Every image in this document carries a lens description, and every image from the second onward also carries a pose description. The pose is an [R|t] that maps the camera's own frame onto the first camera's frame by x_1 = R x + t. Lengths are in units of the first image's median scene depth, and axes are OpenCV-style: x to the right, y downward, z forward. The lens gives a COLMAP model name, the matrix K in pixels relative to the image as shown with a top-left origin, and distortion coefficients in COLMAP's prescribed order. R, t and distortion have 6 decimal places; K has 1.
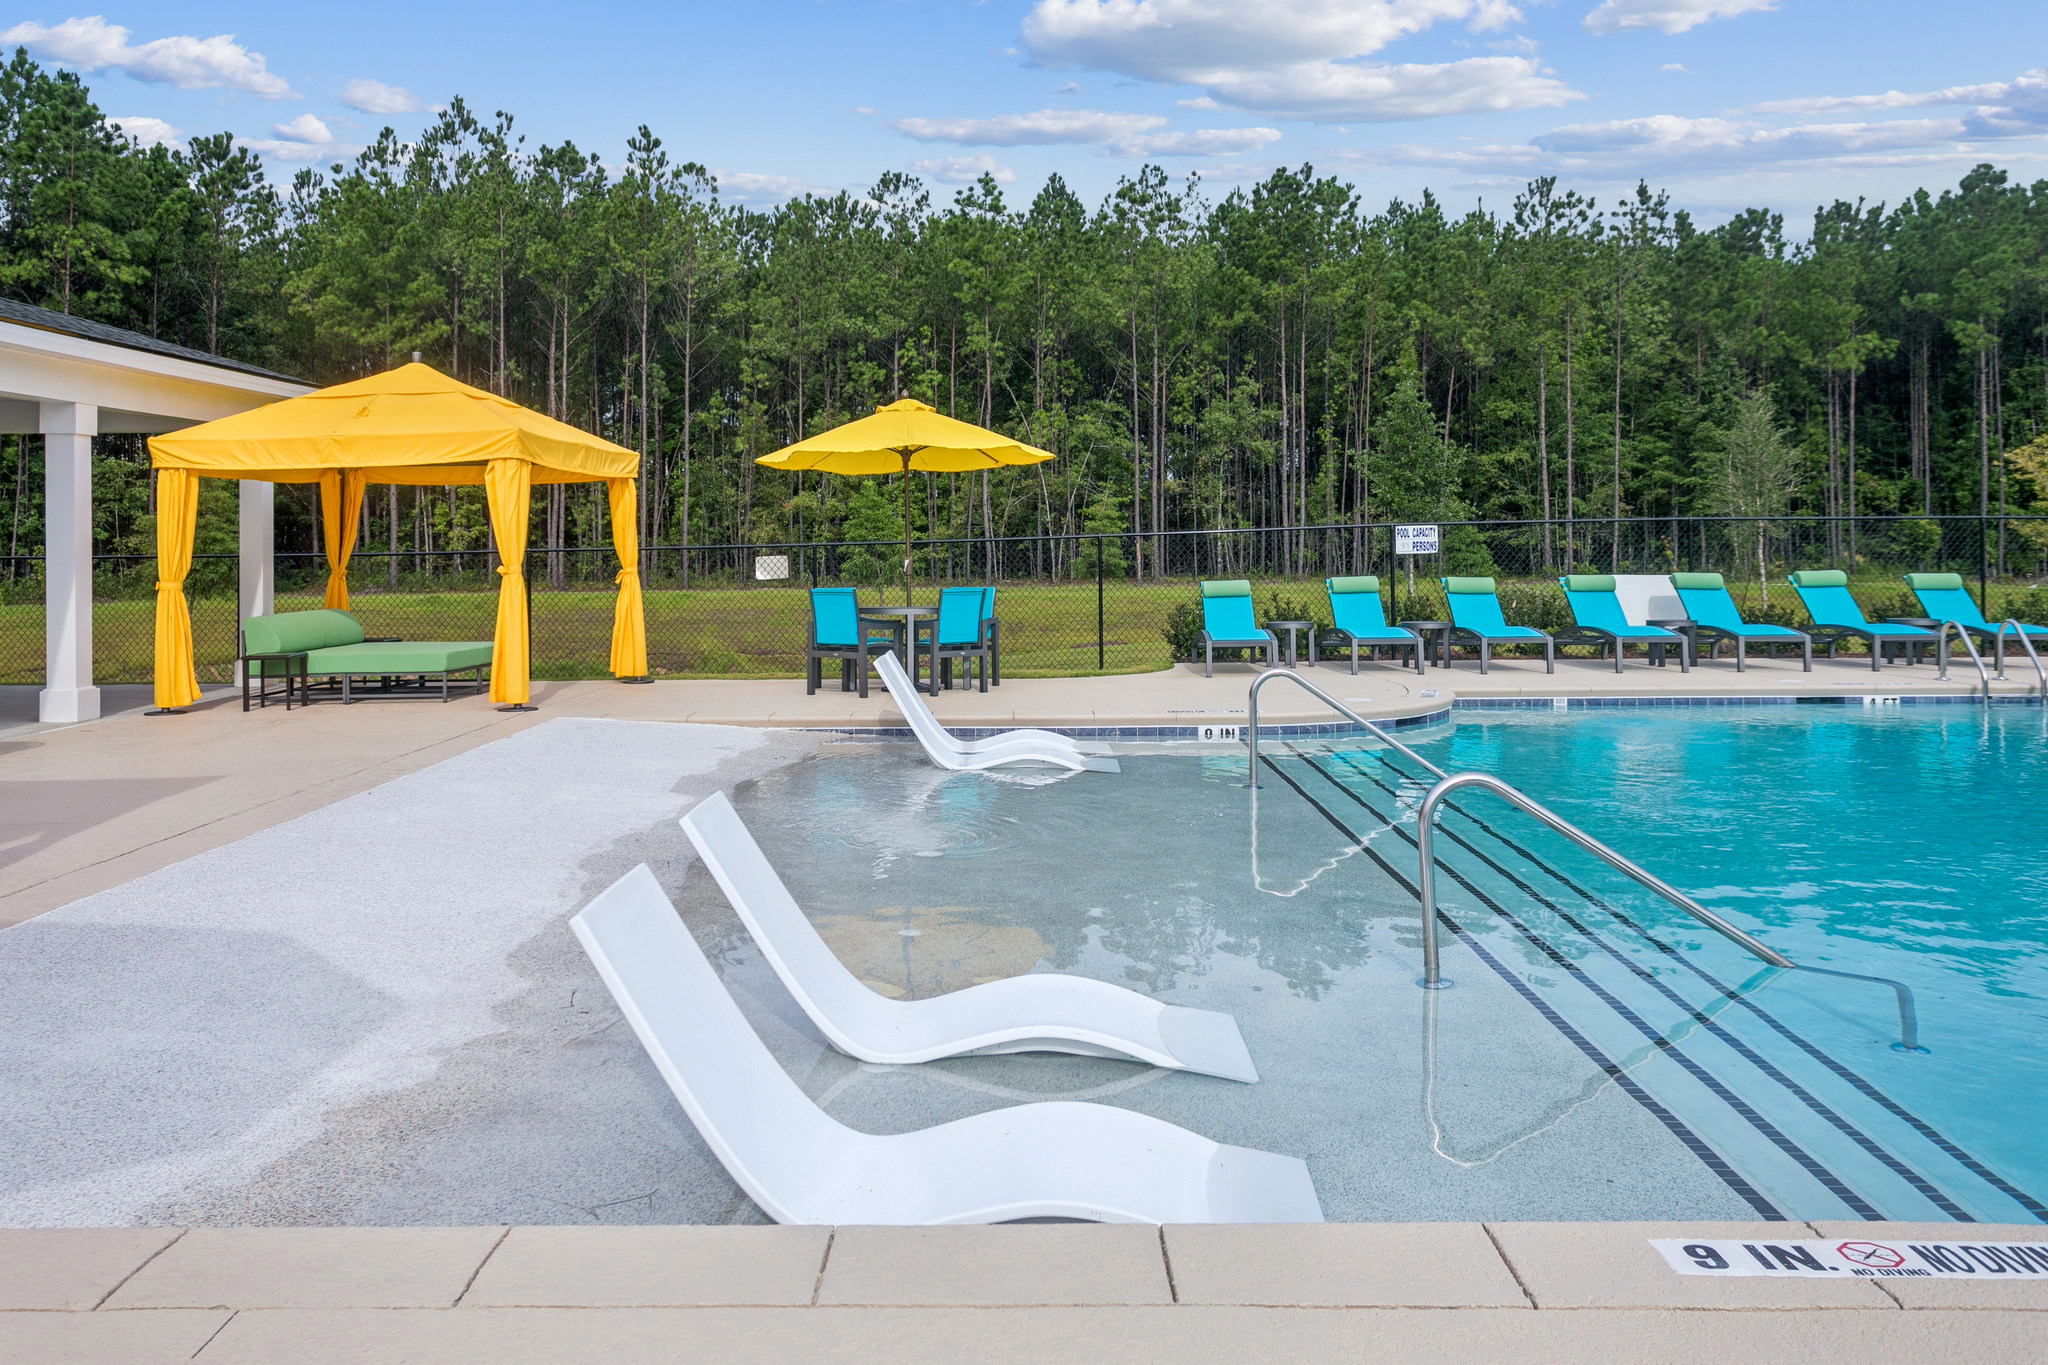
lens RADIAL K [[1601.0, 0, 988.9], [0, 1601.0, 536.9], [0, 0, 1]] dist [0.010145, 0.014672]
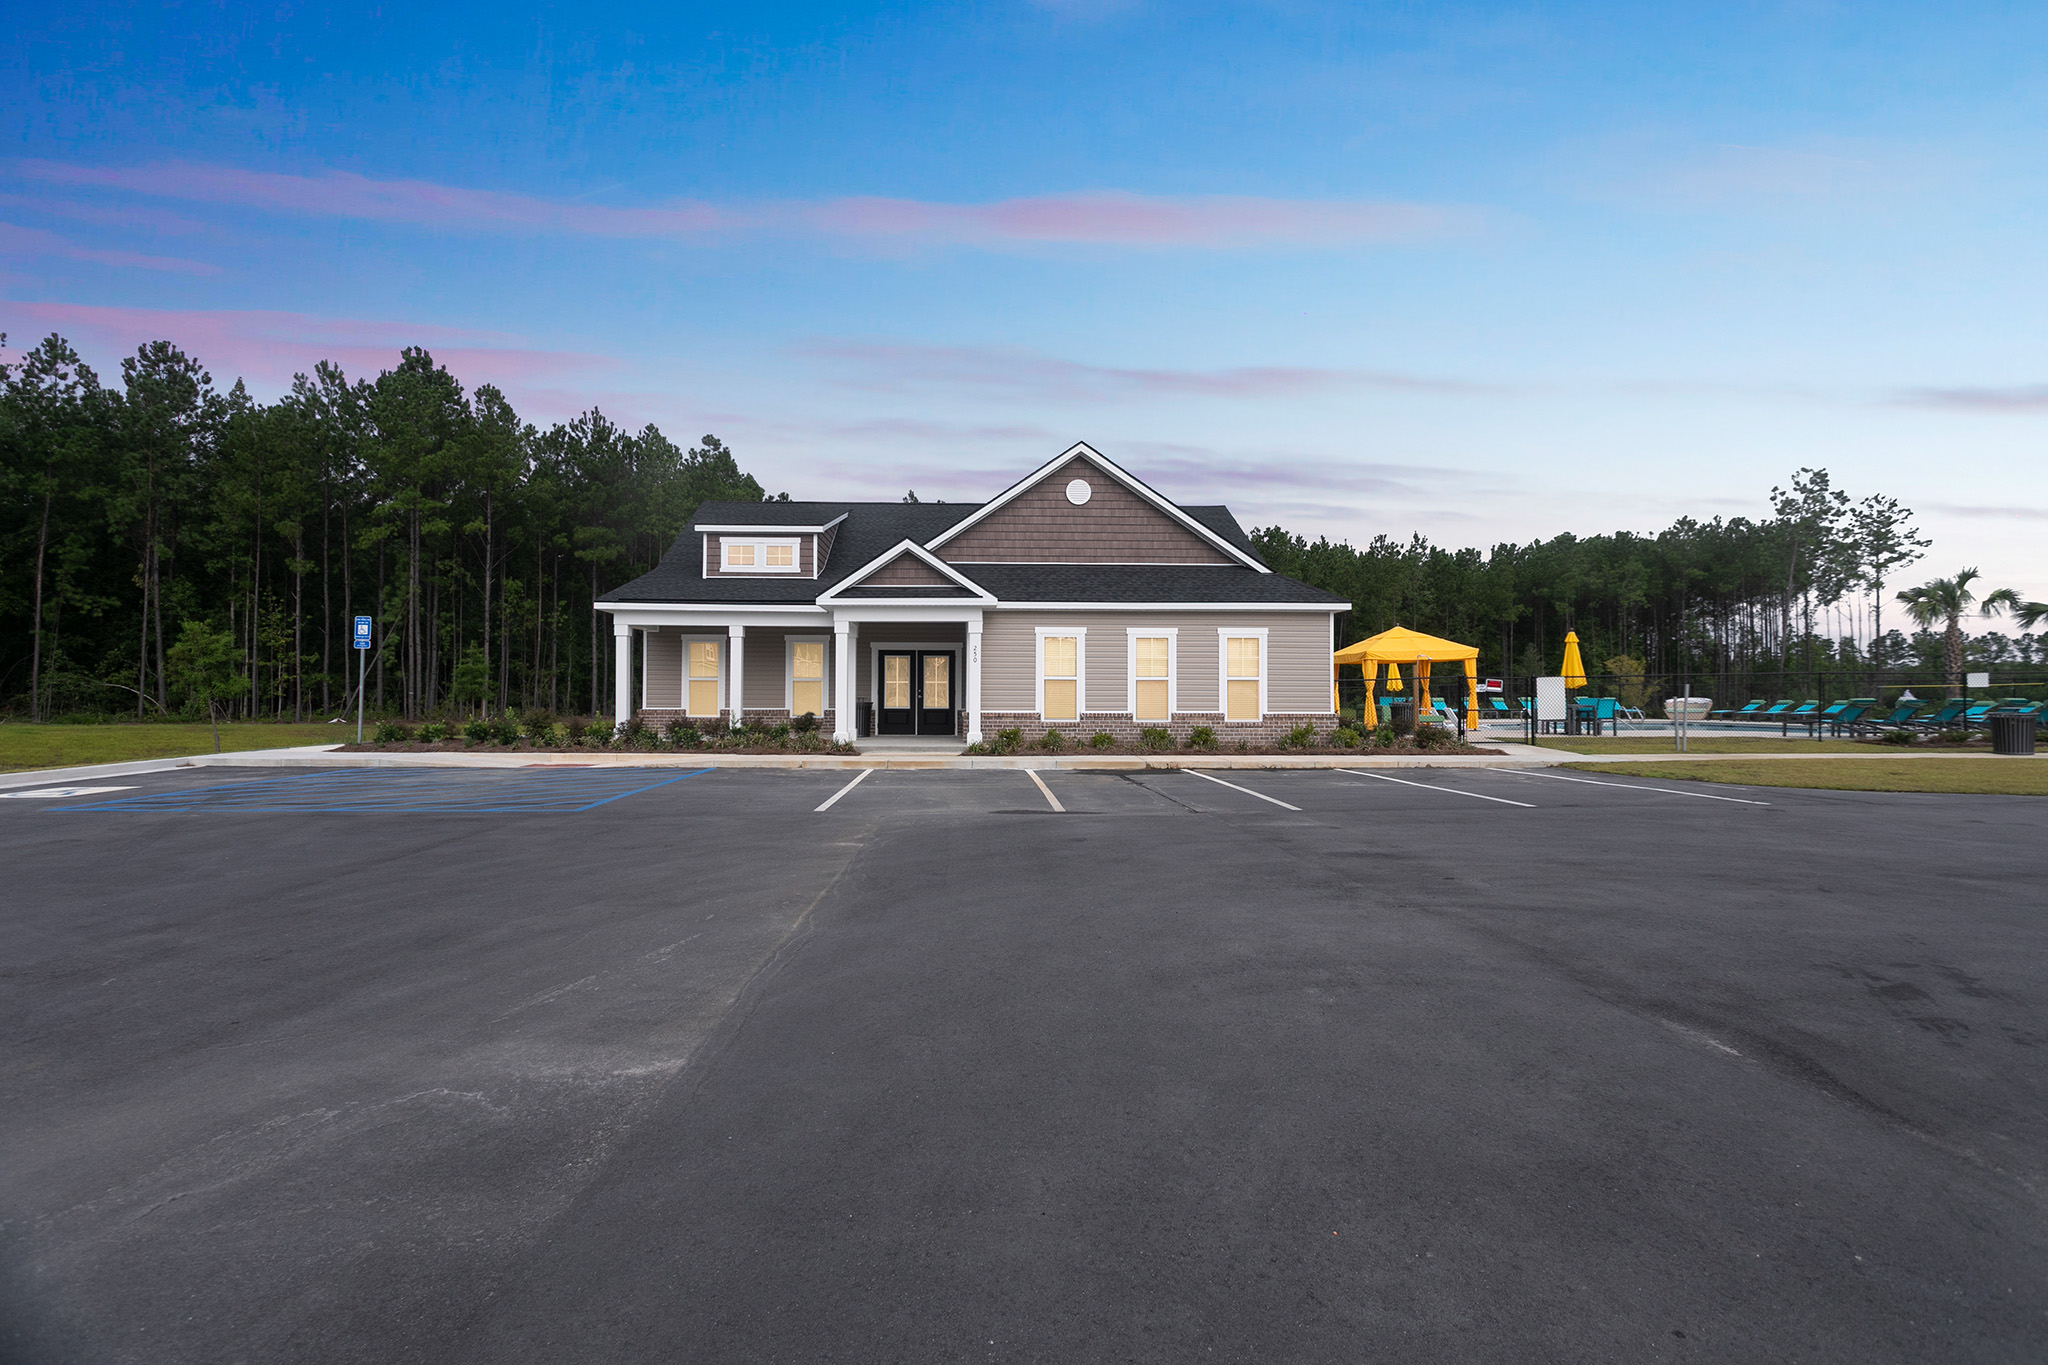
lens RADIAL K [[952.8, 0, 997.3], [0, 952.8, 699.5], [0, 0, 1]] dist [0.003829, 0.000908]
pose [[0.998669, 0.008288, 0.050899, -0.281933], [-0.008658, 0.999938, 0.007061, 0.006165], [-0.050837, -0.007492, 0.998679, -0.344971]]
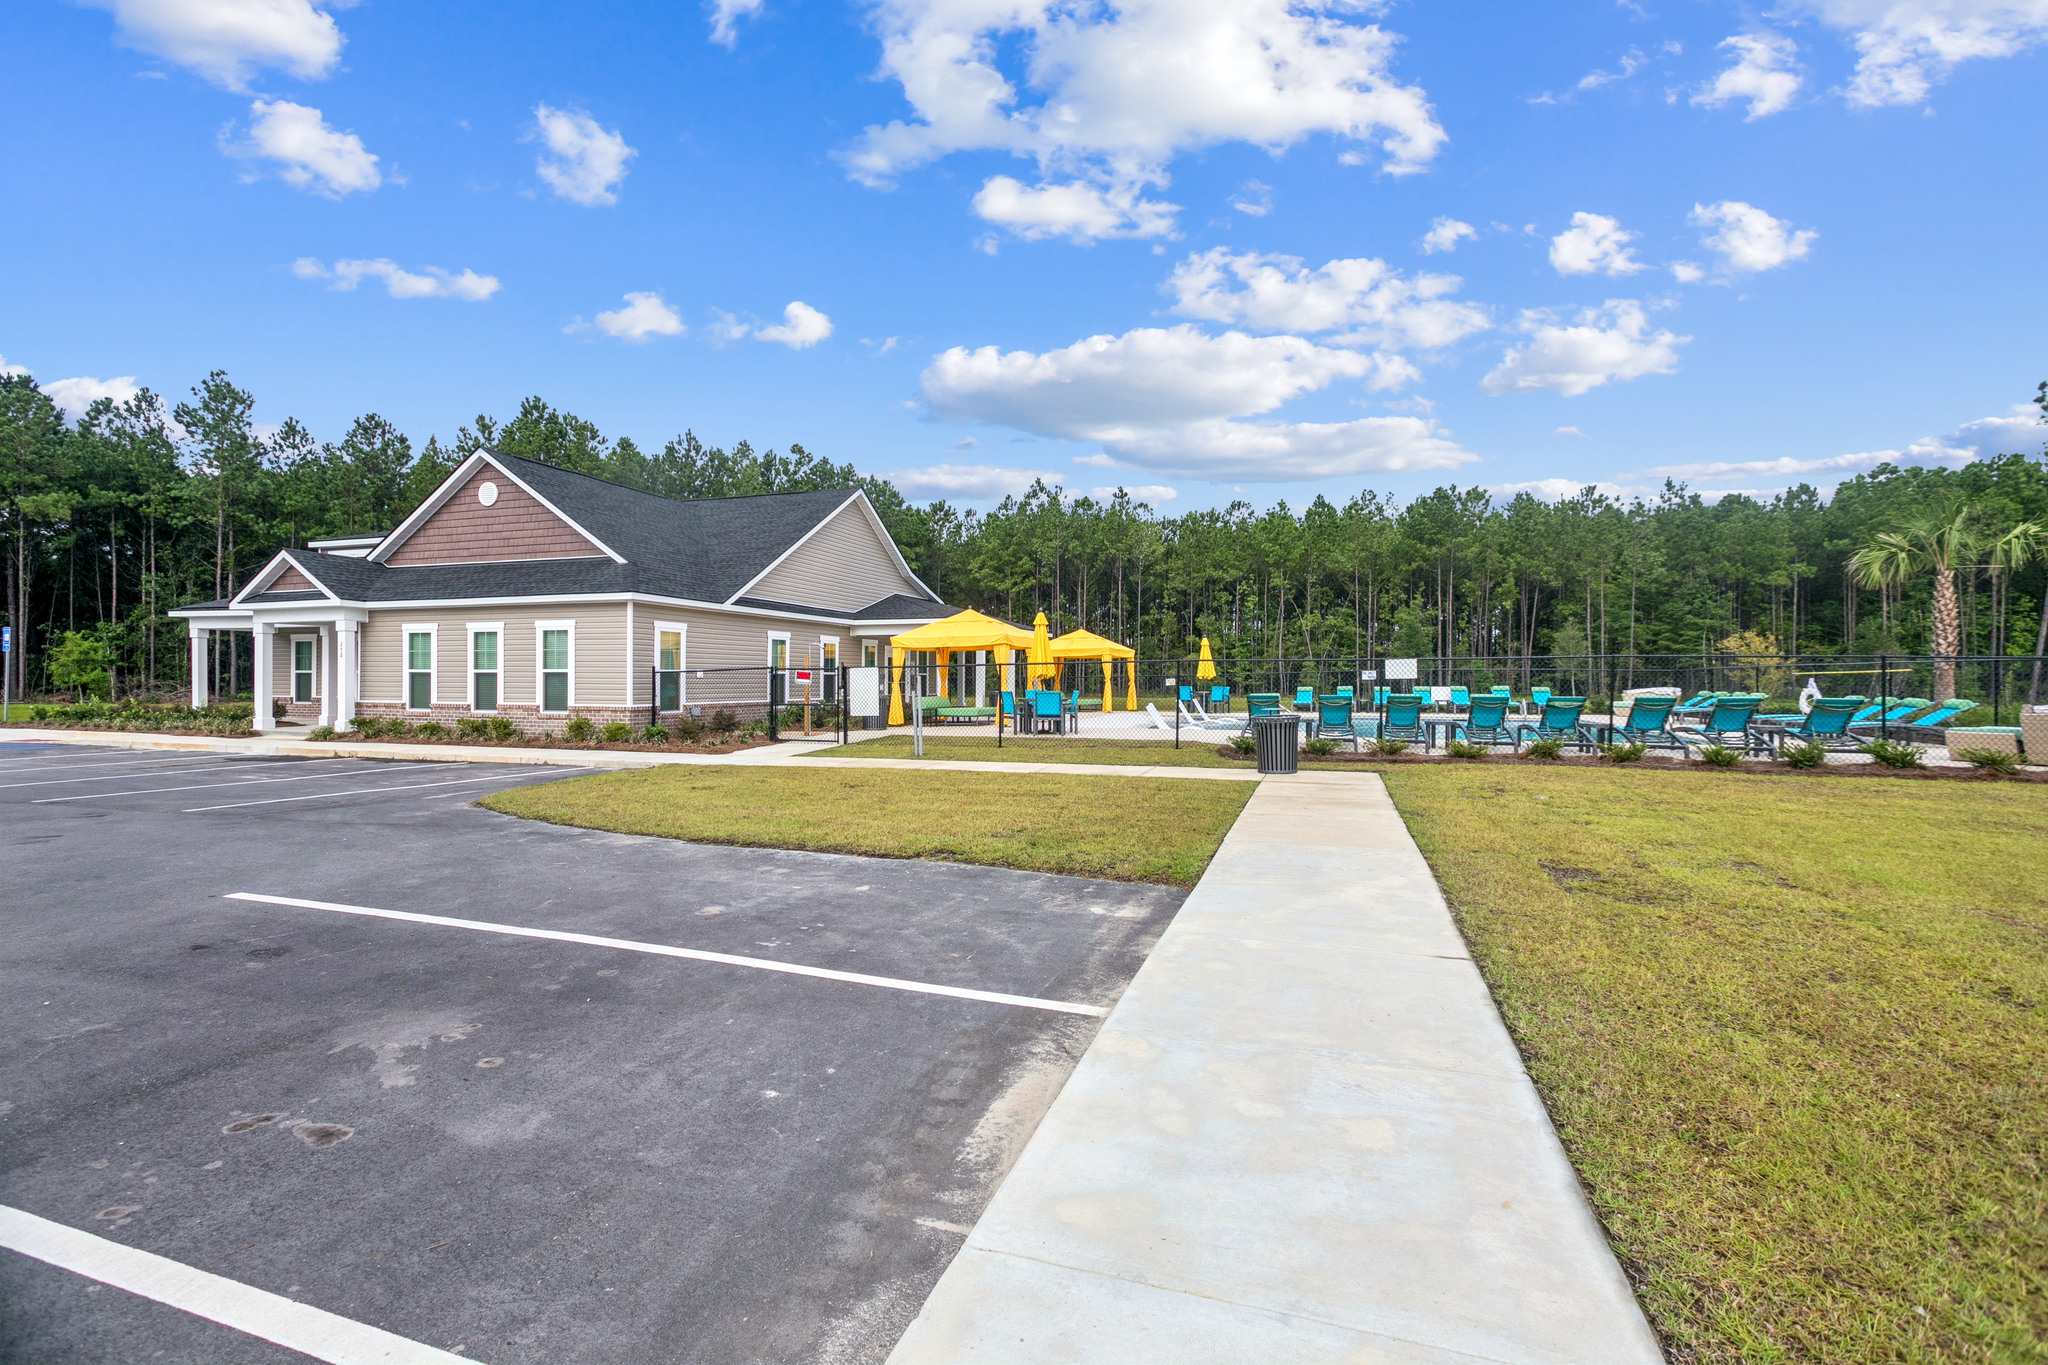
lens RADIAL K [[952.8, 0, 1006.5], [0, 952.8, 672.4], [0, 0, 1]] dist [0.003829, 0.000908]
pose [[0.950088, 0.005178, -0.311938, 0.045879], [-0.005915, 0.999982, -0.001415, 0.001021], [0.311925, 0.003189, 0.950101, -0.289608]]
